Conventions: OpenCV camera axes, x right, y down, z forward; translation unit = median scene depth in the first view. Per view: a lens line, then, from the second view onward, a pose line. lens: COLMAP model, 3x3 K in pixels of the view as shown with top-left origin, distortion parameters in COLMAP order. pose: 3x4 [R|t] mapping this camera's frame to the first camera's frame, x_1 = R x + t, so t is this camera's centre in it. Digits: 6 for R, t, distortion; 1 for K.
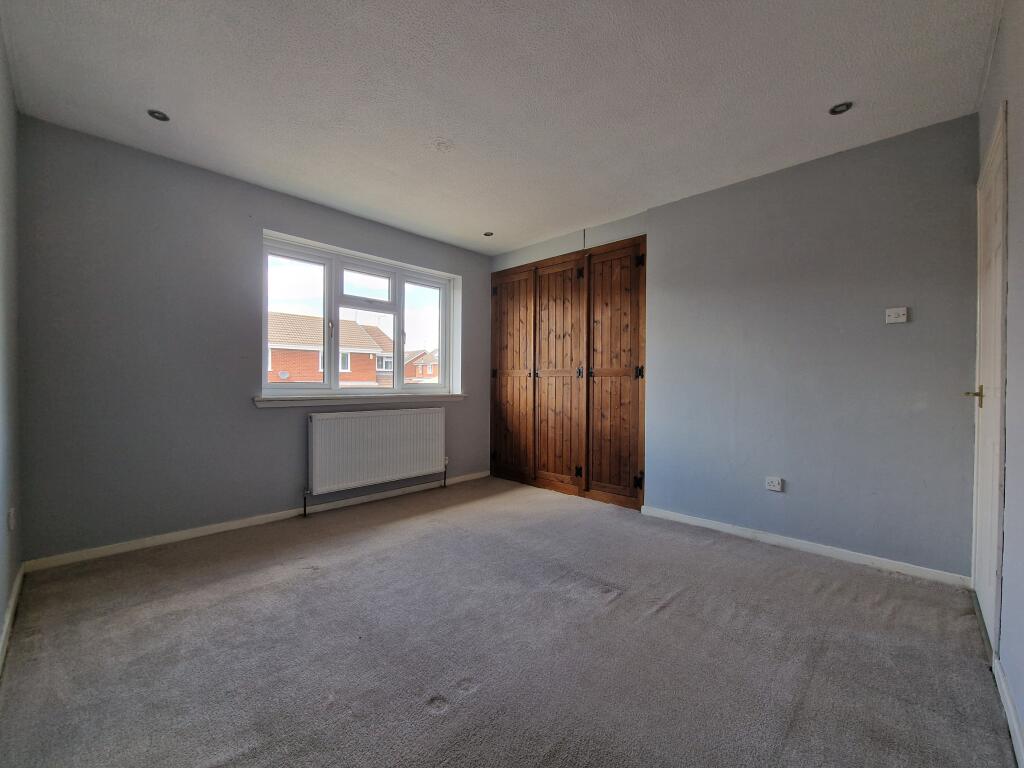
lens RADIAL K [[420.2, 0, 512.9], [0, 420.2, 386.1], [0, 0, 1]] dist [-0.000323, 0.000137]
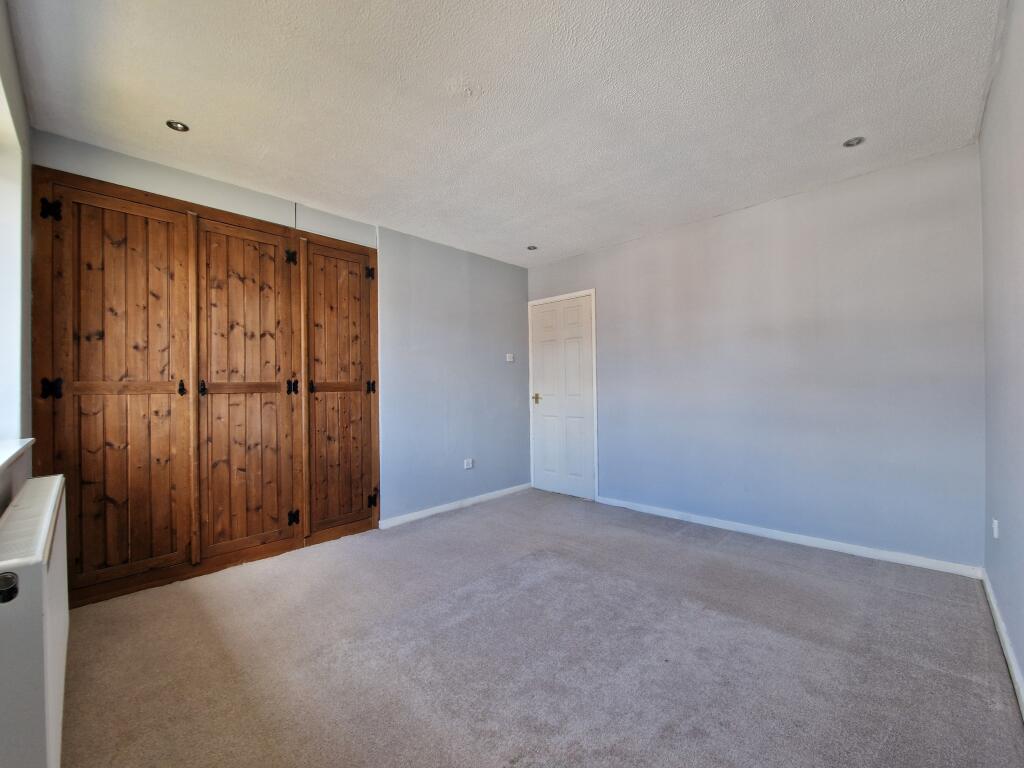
lens RADIAL K [[420.2, 0, 512.9], [0, 420.2, 386.1], [0, 0, 1]] dist [-0.000323, 0.000137]
pose [[0.004833, -0.001409, 0.999987, -0.590135], [0.023570, 0.999721, 0.001295, -0.025078], [-0.999711, 0.023563, 0.004865, 0.584481]]
